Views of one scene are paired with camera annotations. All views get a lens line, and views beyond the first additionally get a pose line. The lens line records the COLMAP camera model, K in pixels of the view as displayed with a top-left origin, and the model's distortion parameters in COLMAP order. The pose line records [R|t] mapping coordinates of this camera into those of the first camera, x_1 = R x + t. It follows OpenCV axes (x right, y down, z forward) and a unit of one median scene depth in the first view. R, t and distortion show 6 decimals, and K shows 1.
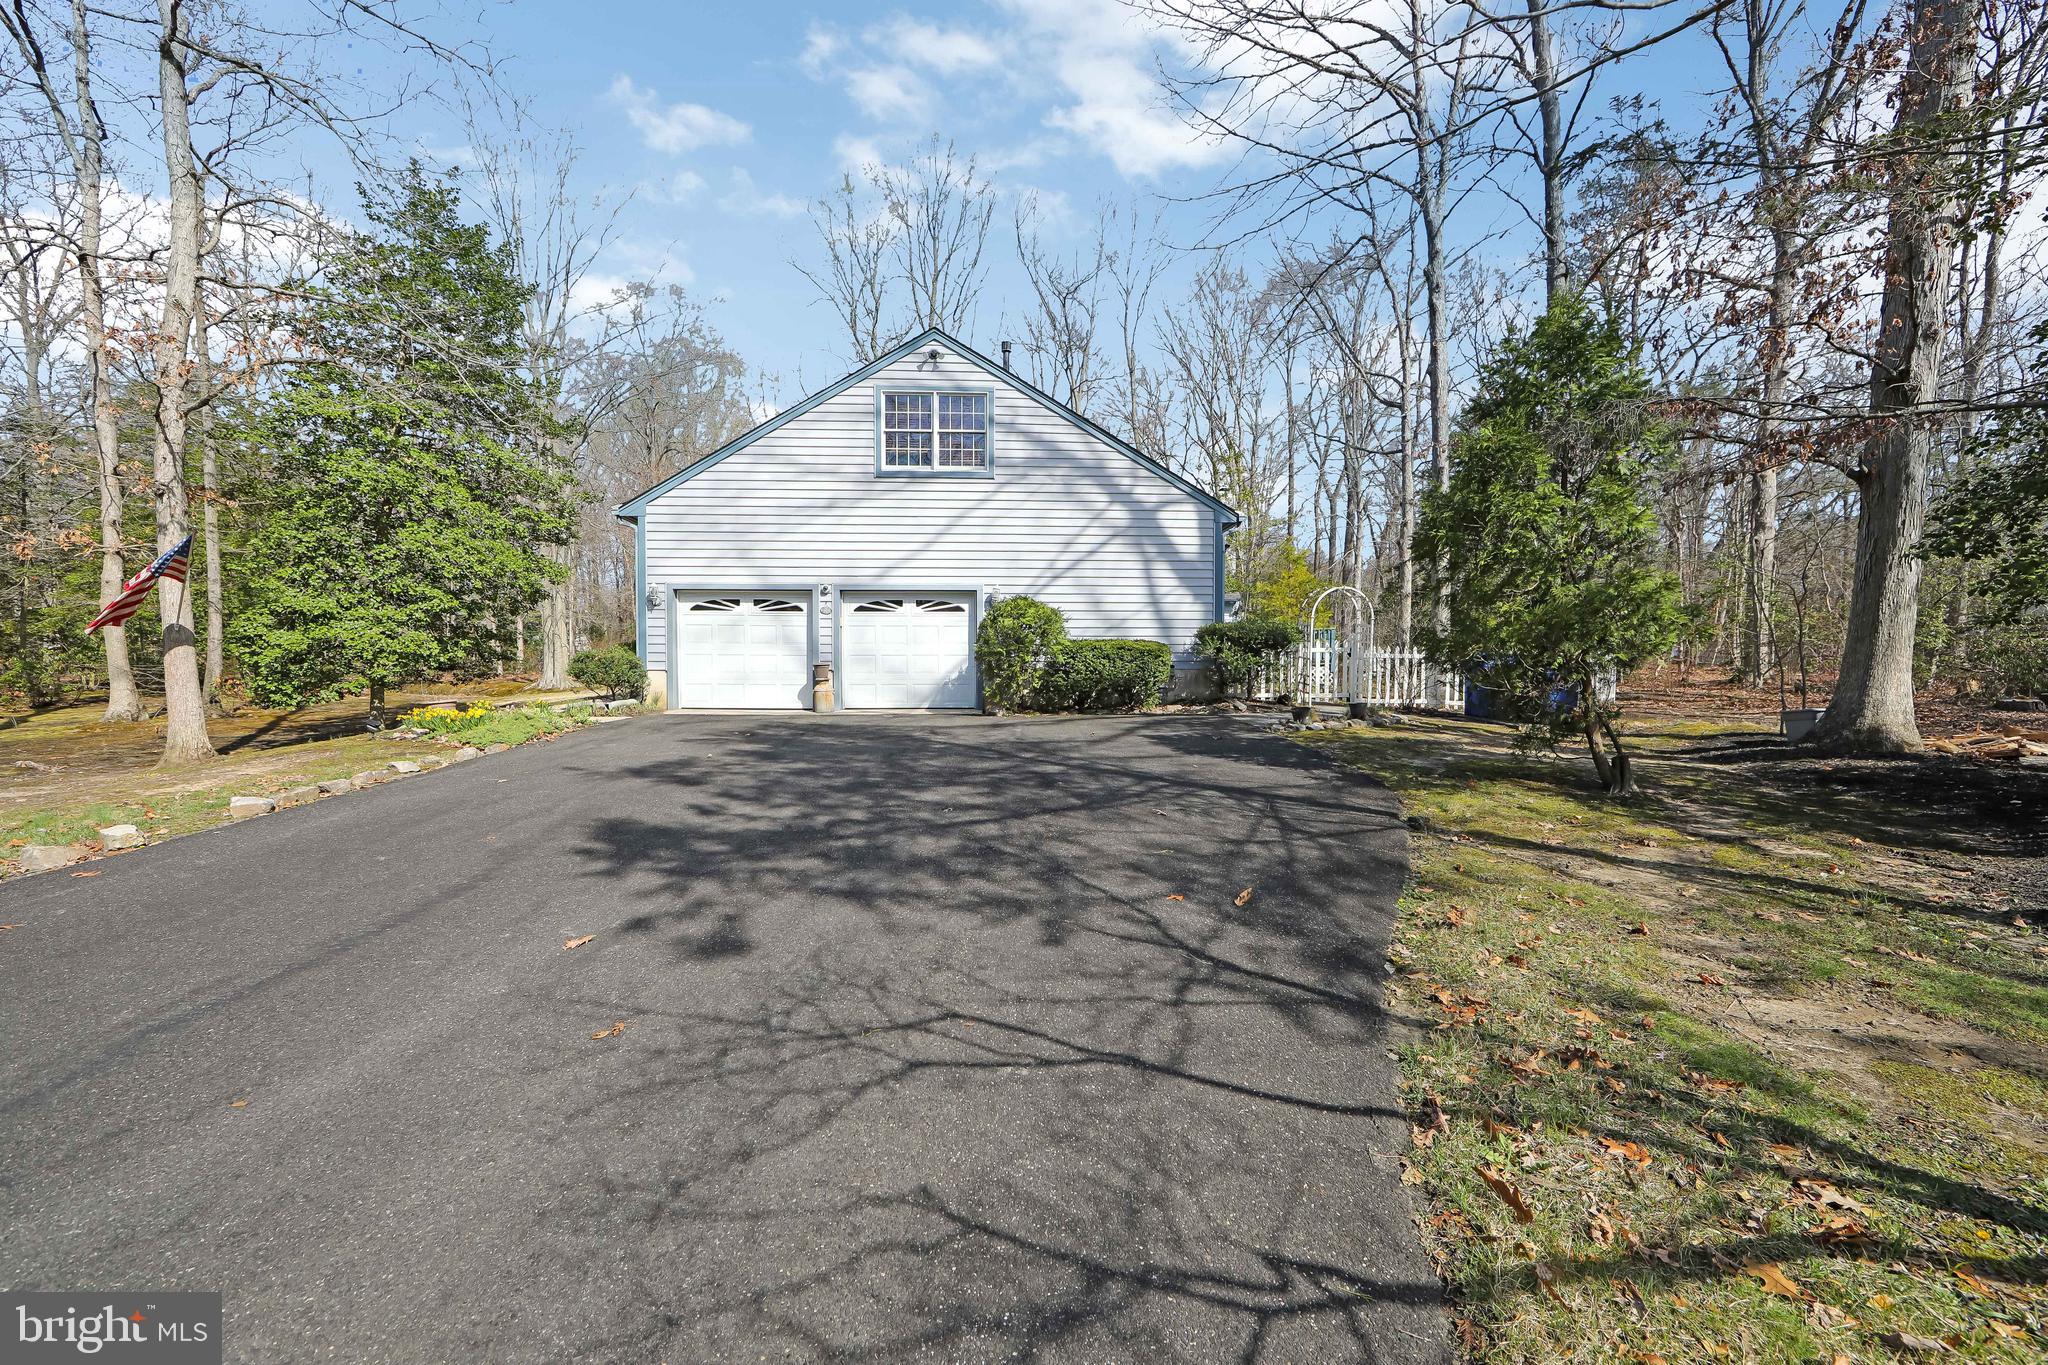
lens RADIAL K [[824.9, 0, 1036.7], [0, 824.9, 700.1], [0, 0, 1]] dist [-0.013080, 0.001033]
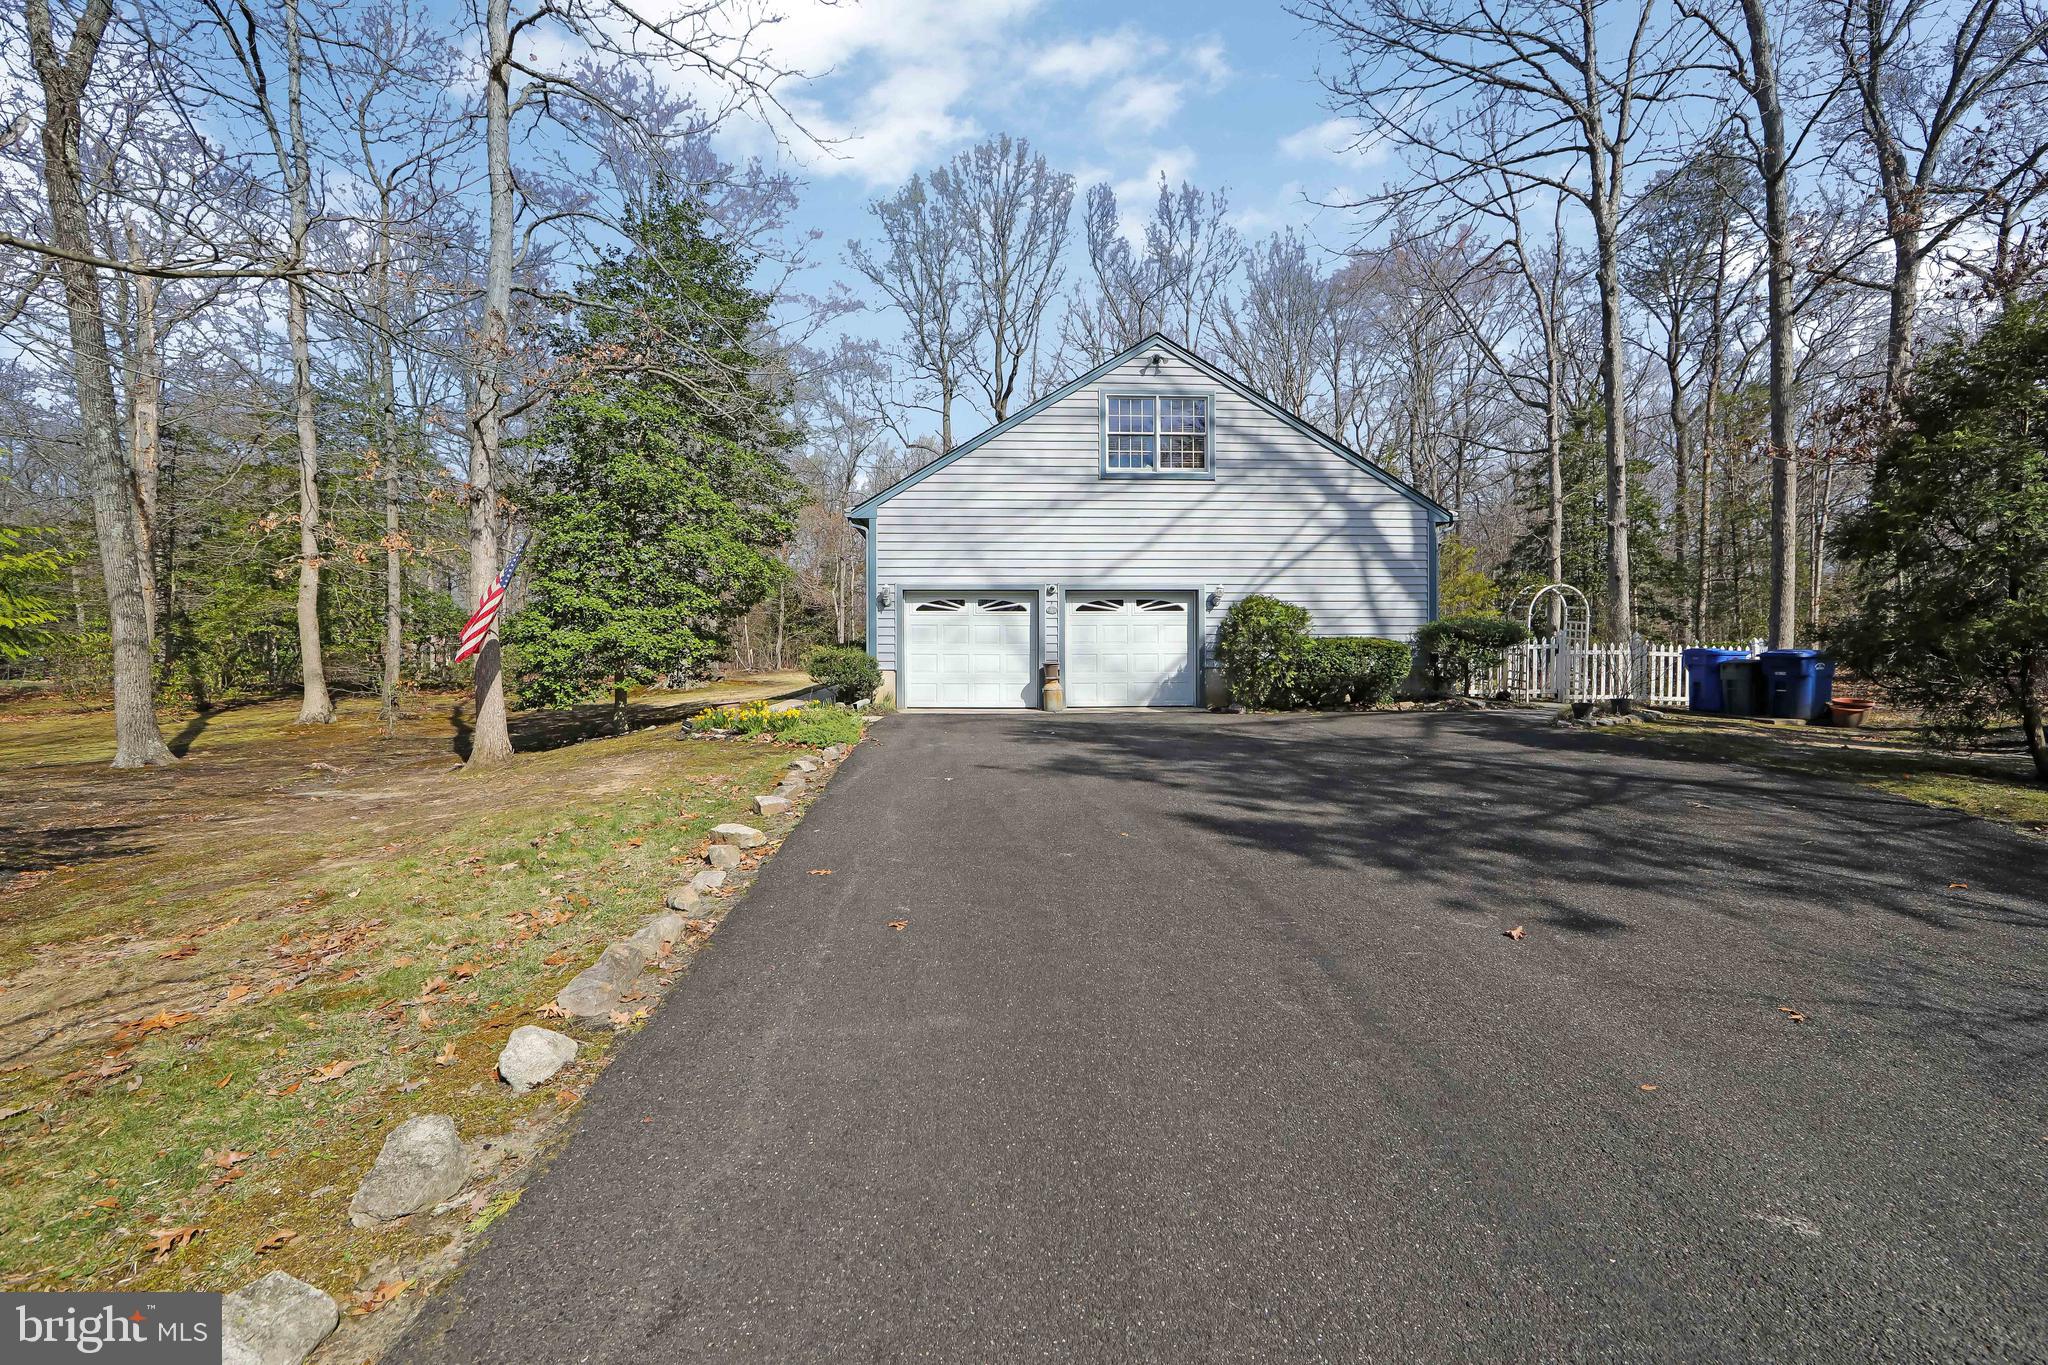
lens RADIAL K [[824.9, 0, 1013.3], [0, 824.9, 680.1], [0, 0, 1]] dist [-0.013080, 0.001033]
pose [[0.999899, -0.003590, -0.013751, -0.287573], [0.003303, 0.999777, -0.020845, -0.001687], [0.013823, 0.020797, 0.999688, -0.012811]]
